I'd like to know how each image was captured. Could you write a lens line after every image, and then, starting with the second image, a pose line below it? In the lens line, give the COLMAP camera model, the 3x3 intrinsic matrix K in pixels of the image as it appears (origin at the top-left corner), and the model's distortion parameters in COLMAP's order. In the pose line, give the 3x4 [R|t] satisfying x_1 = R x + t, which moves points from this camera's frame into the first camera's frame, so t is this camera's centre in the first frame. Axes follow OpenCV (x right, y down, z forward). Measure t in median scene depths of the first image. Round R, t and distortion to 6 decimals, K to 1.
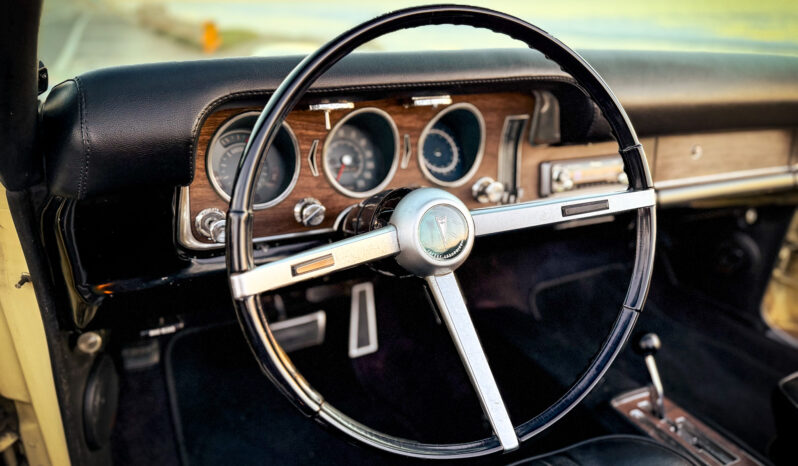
lens RADIAL K [[550.6, 0, 399.9], [0, 550.6, 245.6], [0, 0, 1]] dist [0.075728, -0.143280]
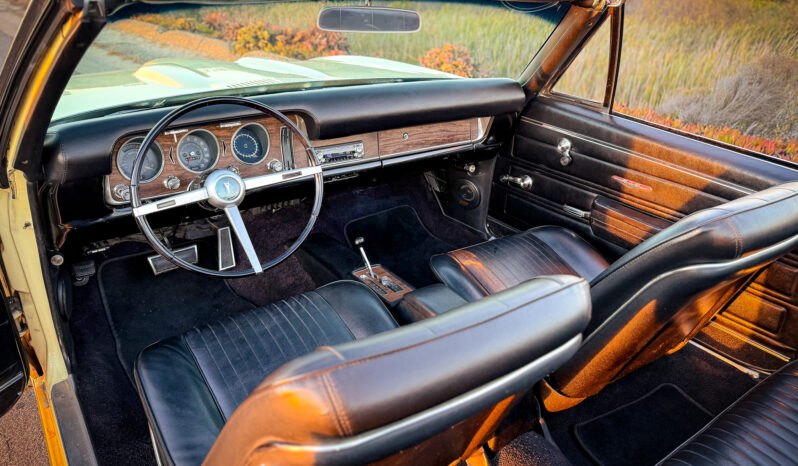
lens RADIAL K [[550.6, 0, 399.9], [0, 550.6, 245.6], [0, 0, 1]] dist [0.075728, -0.143280]
pose [[0.985558, -0.074402, 0.152116, 0.350255], [0.062798, 0.994837, 0.079718, 0.060648], [-0.157262, -0.069014, 0.985142, -1.208517]]
